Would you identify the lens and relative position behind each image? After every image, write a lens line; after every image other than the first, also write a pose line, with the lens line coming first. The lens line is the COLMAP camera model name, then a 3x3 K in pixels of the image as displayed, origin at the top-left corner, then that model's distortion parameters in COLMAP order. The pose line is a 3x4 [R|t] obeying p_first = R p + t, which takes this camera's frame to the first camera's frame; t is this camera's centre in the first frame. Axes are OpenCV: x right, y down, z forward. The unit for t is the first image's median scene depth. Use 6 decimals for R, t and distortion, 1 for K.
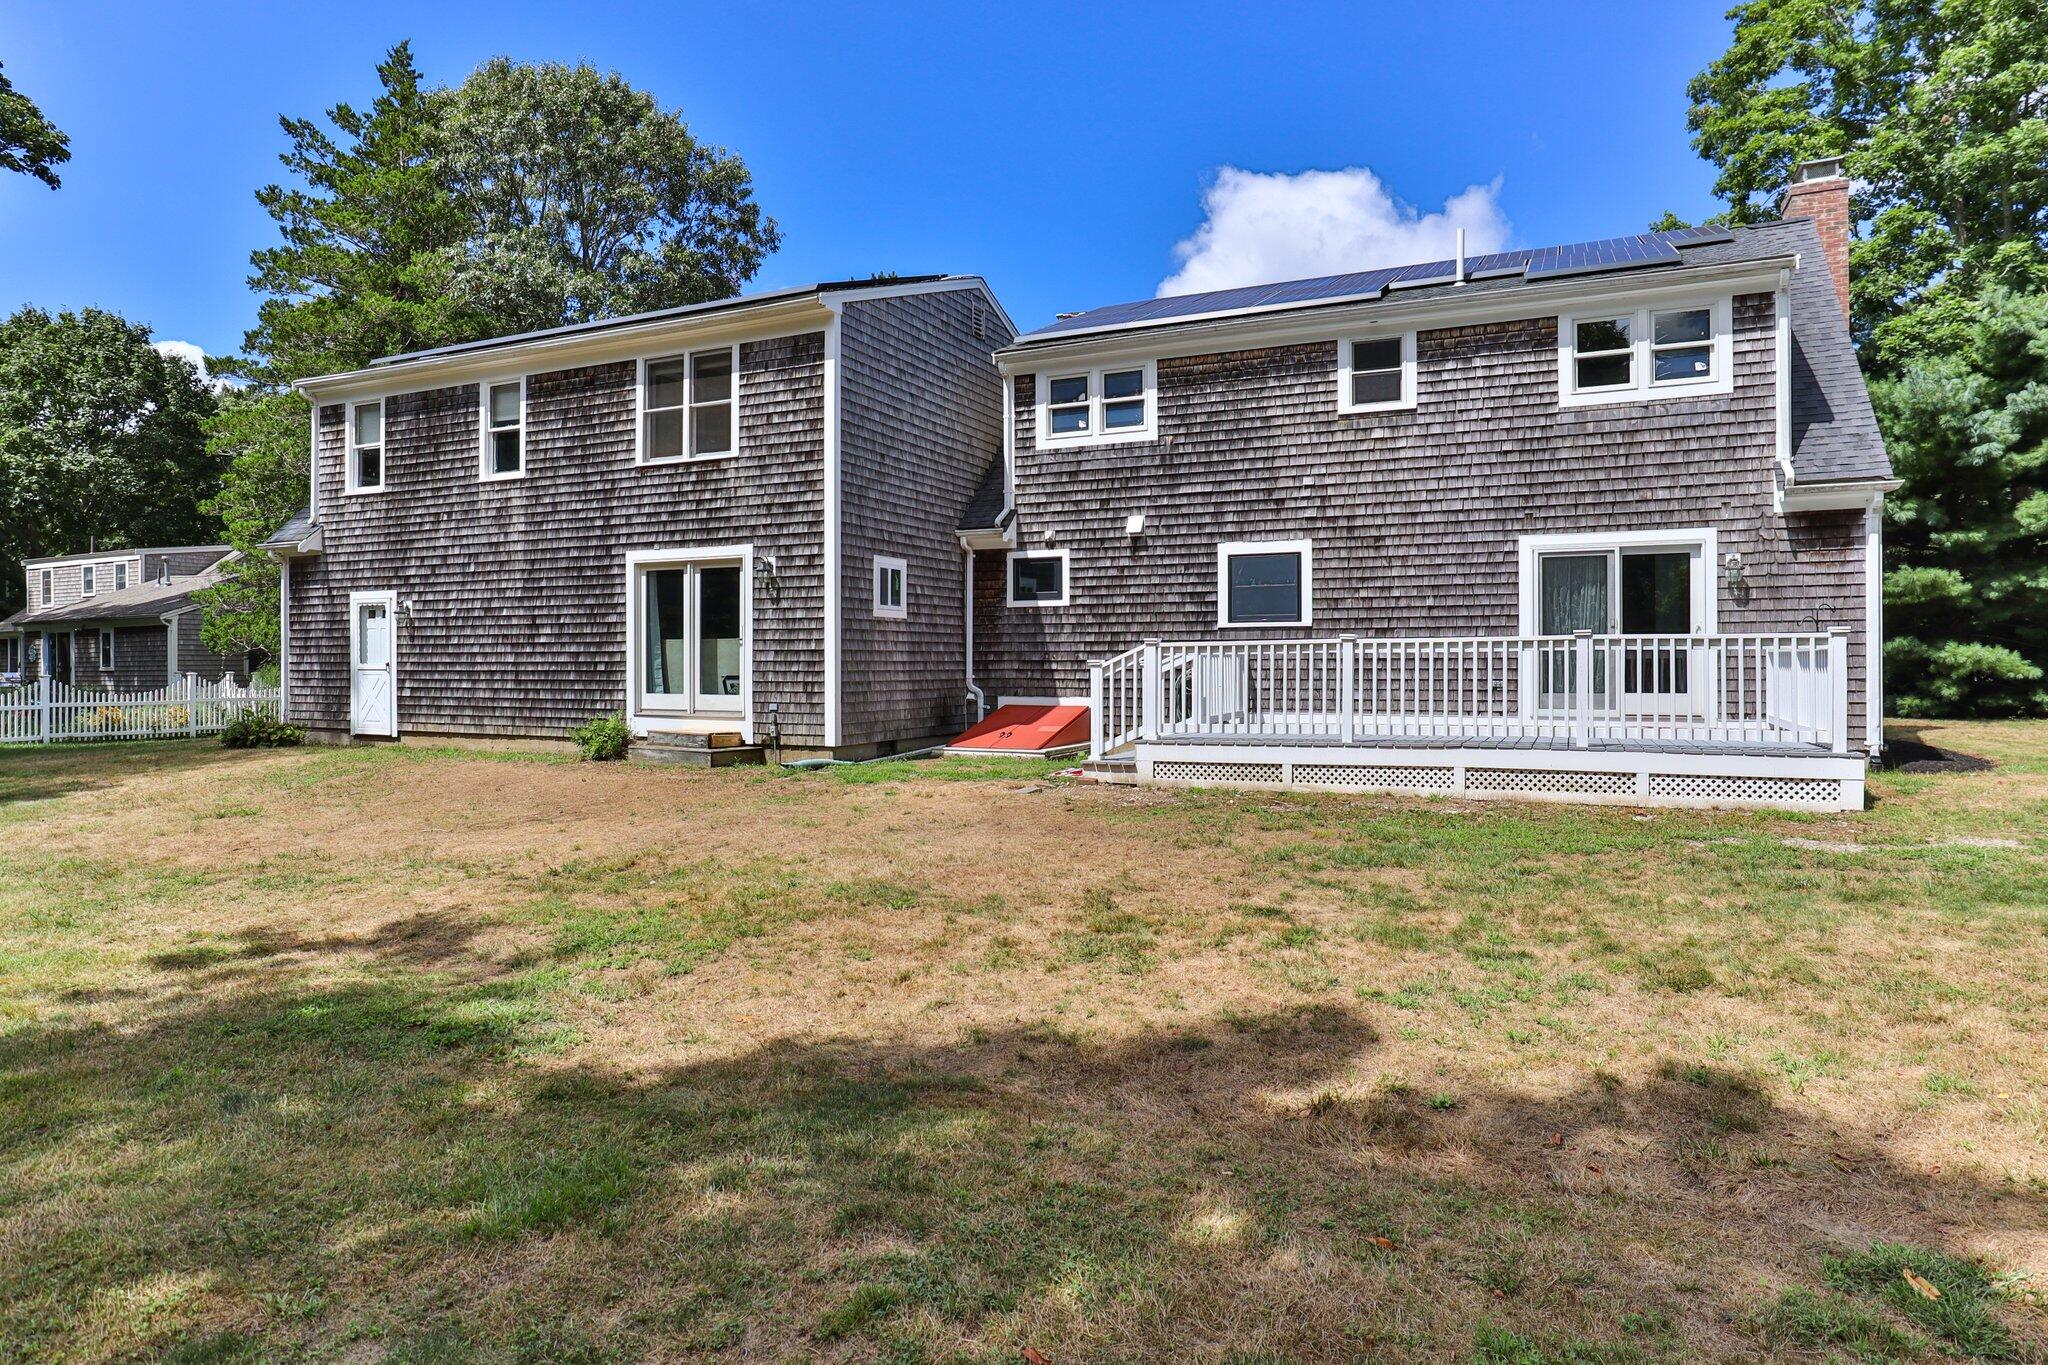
lens RADIAL K [[1176.3, 0, 1082.5], [0, 1176.3, 671.7], [0, 0, 1]] dist [-0.029448, 0.013472]
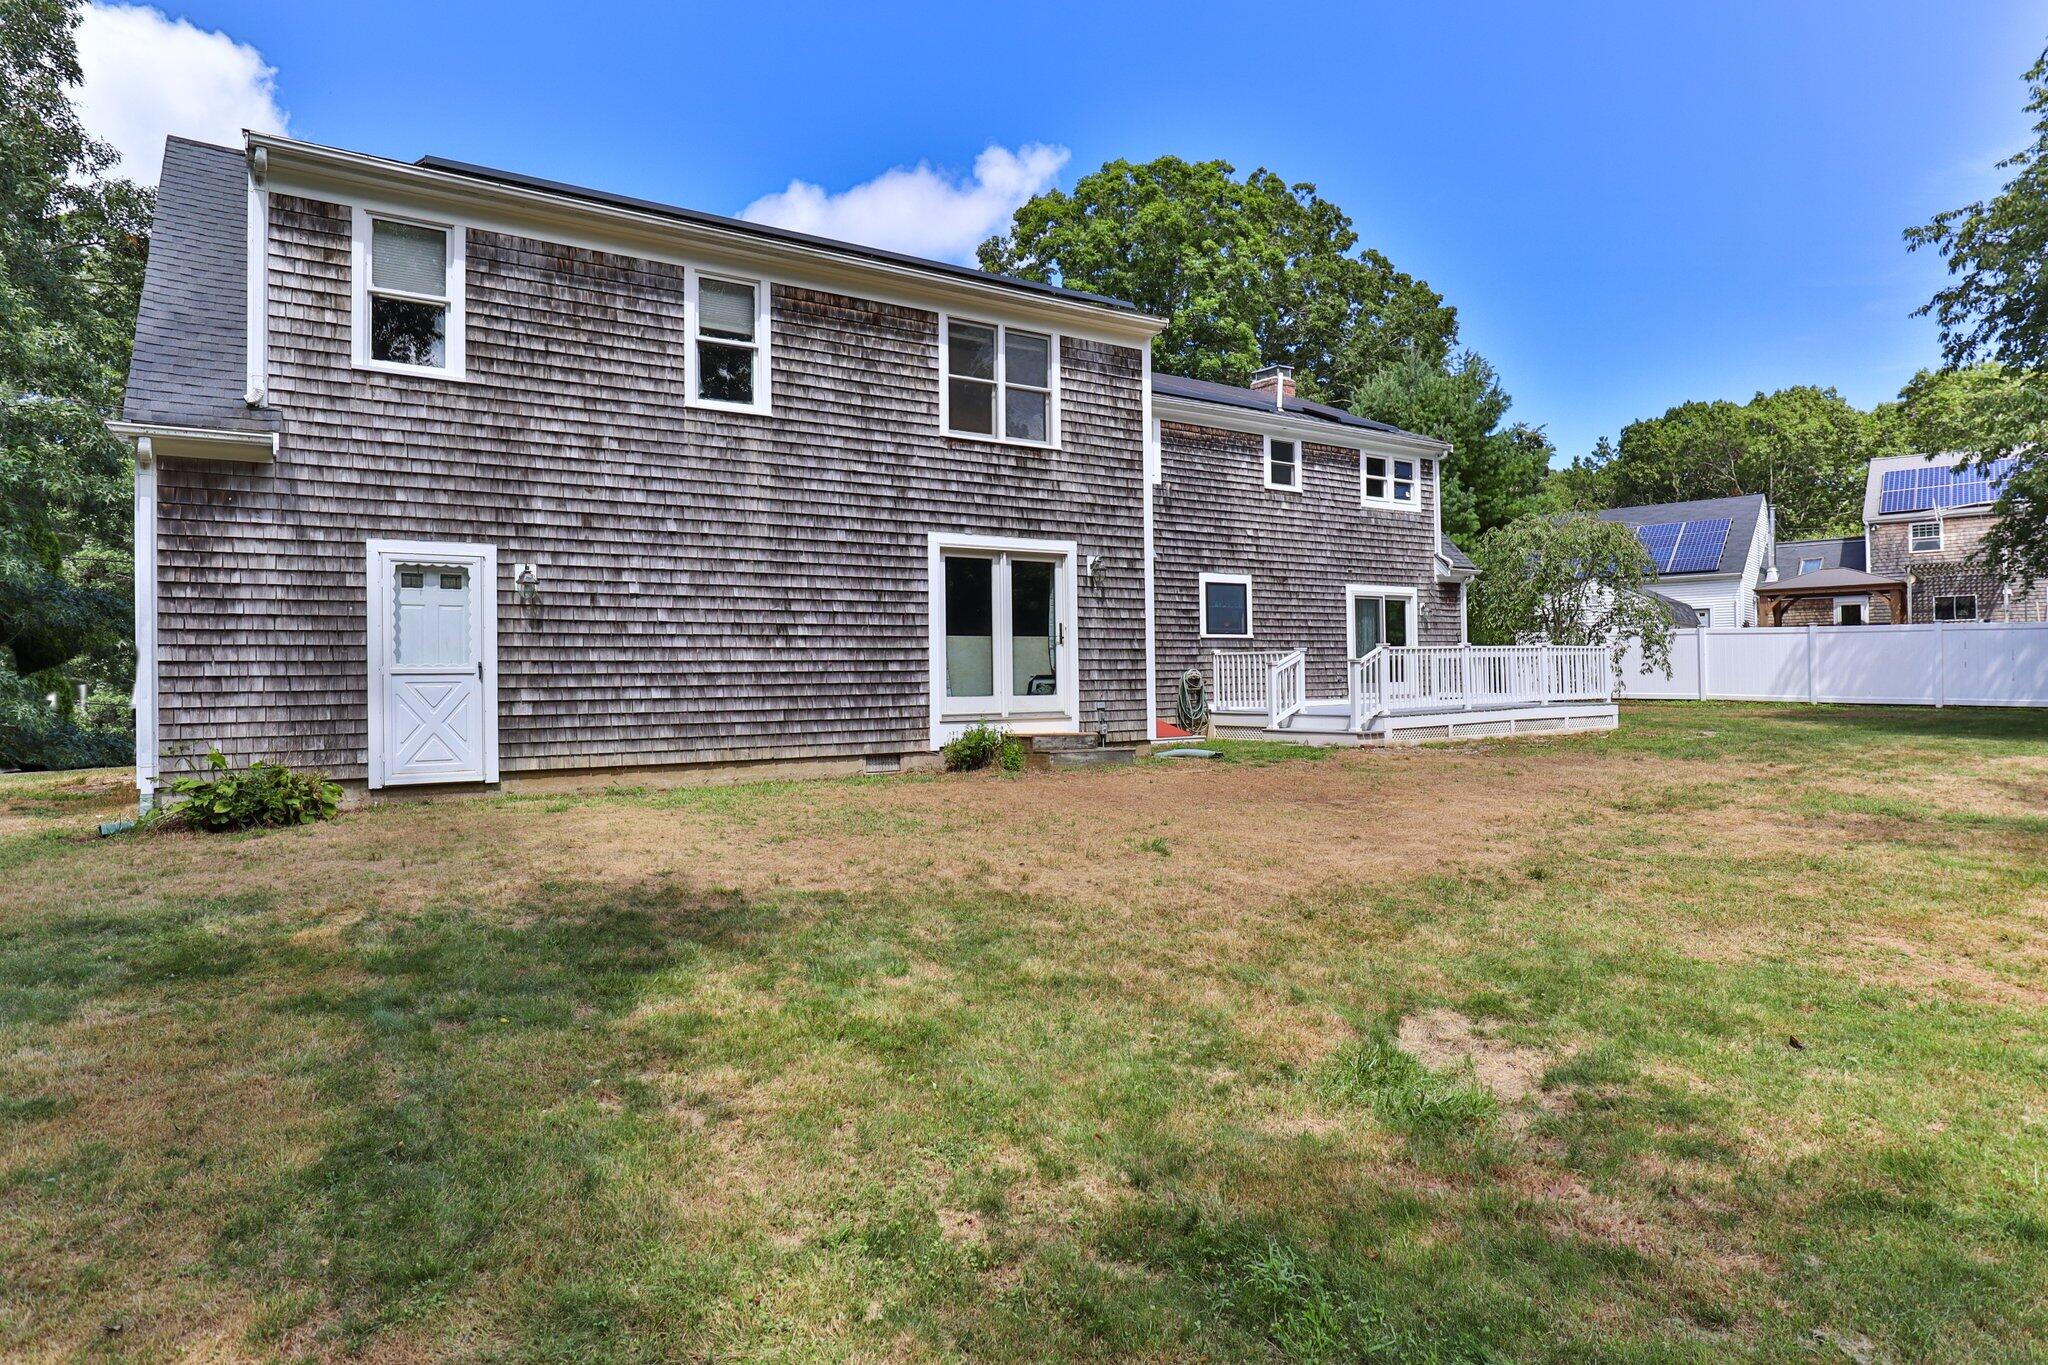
lens RADIAL K [[1170.5, 0, 1024.0], [0, 1170.5, 682.5], [0, 0, 1]] dist [-0.028989, 0.006686]
pose [[0.526386, -0.008100, 0.850207, -1.127963], [0.019248, 0.999812, -0.002391, 0.011612], [-0.850028, 0.017623, 0.526443, 0.512722]]
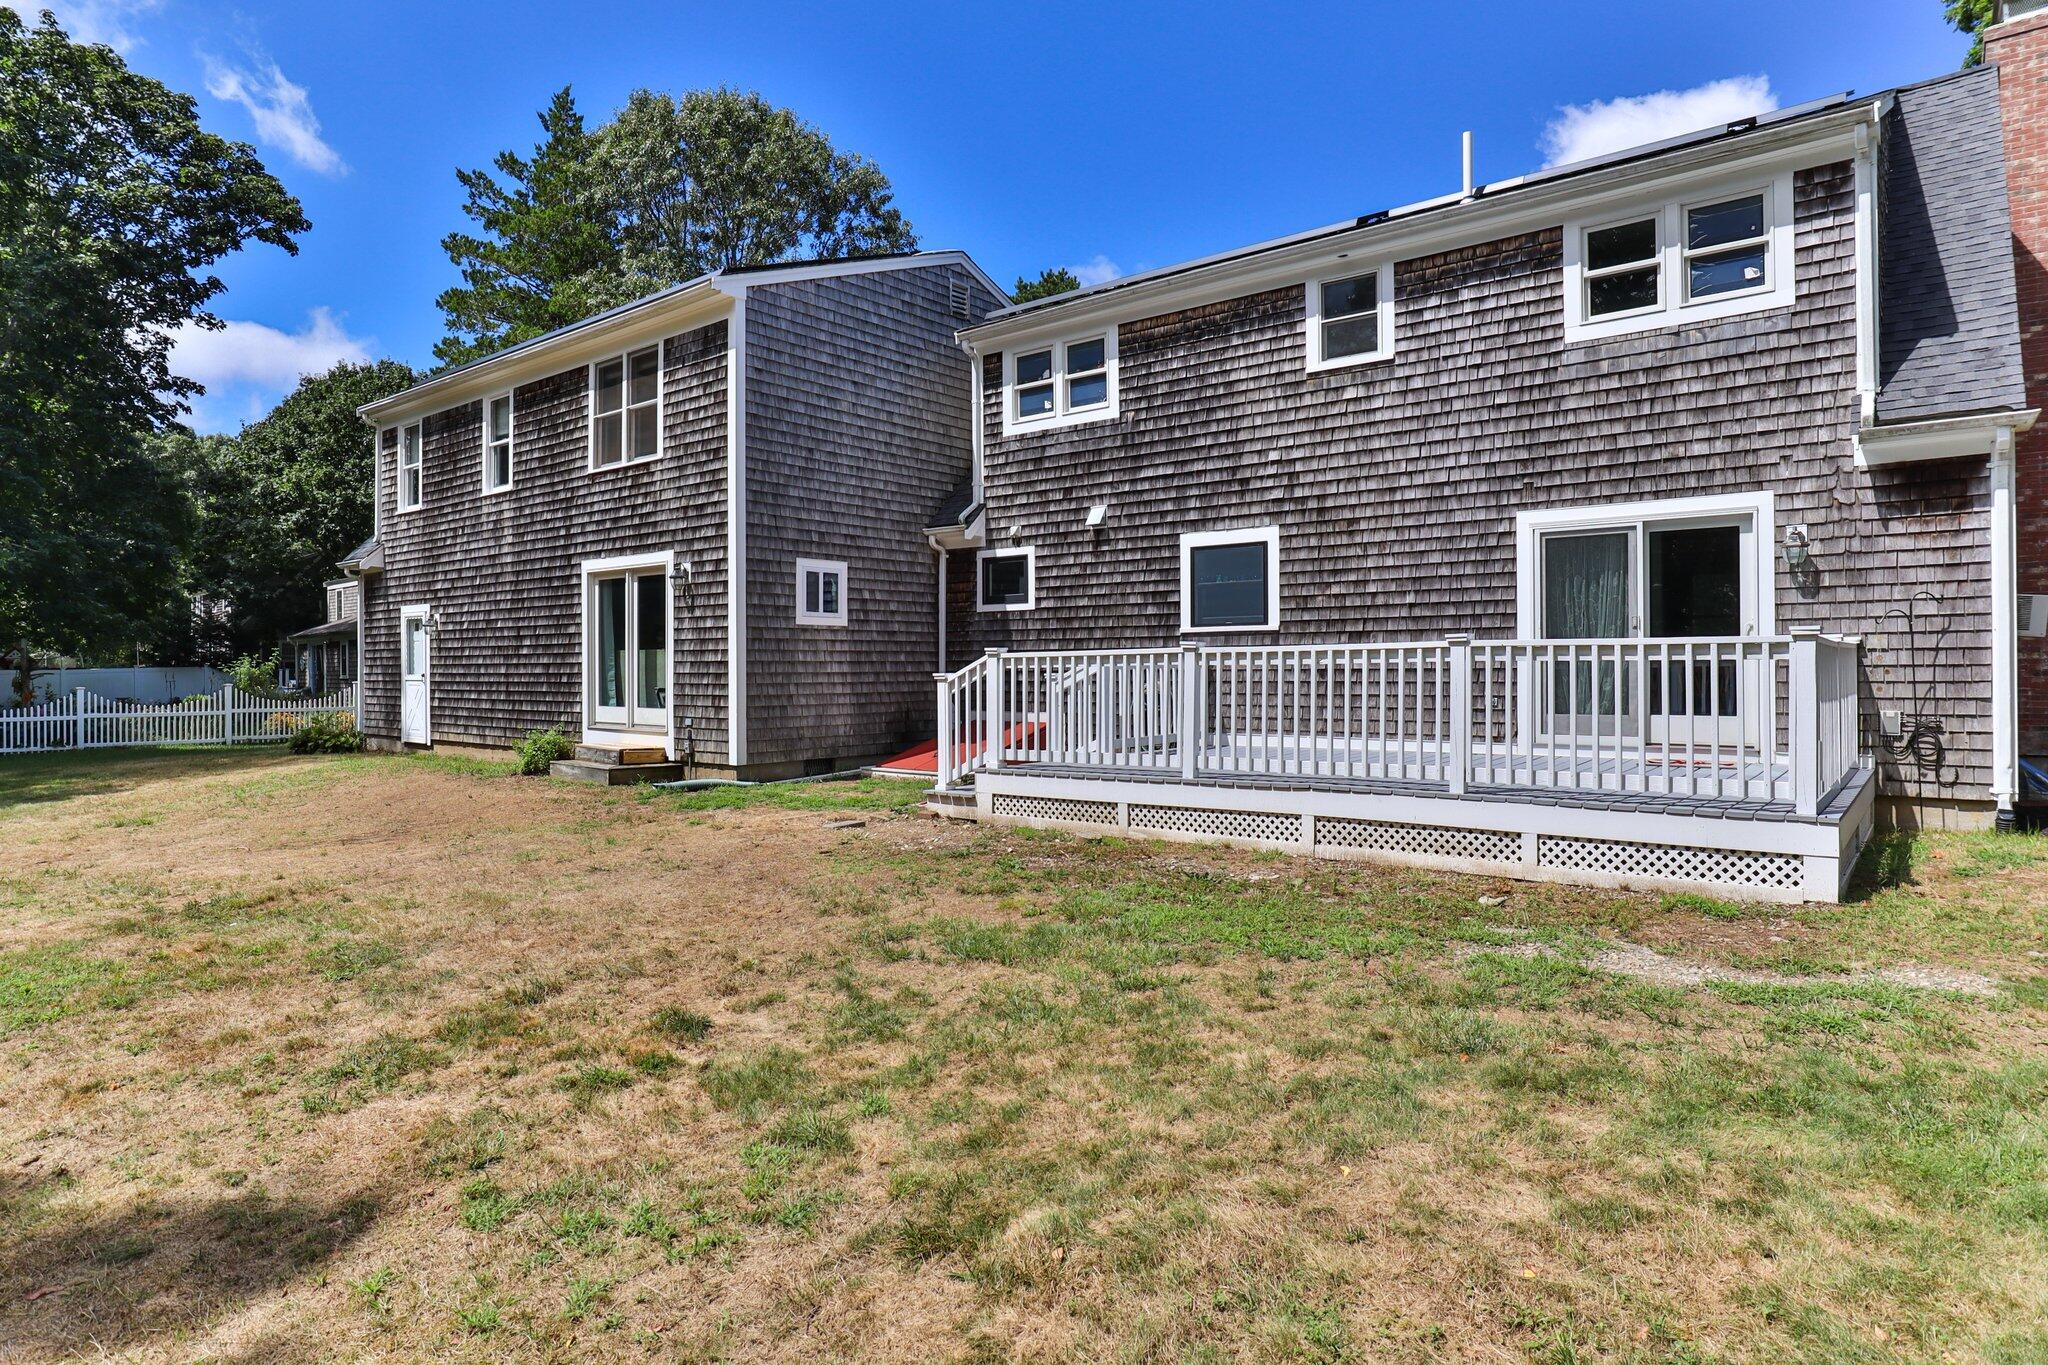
lens RADIAL K [[1176.3, 0, 1082.5], [0, 1176.3, 671.7], [0, 0, 1]] dist [-0.029448, 0.013472]
pose [[0.968701, -0.001679, -0.248223, 0.269989], [0.001066, 0.999996, -0.002605, -0.007329], [0.248227, 0.002259, 0.968699, 0.162715]]
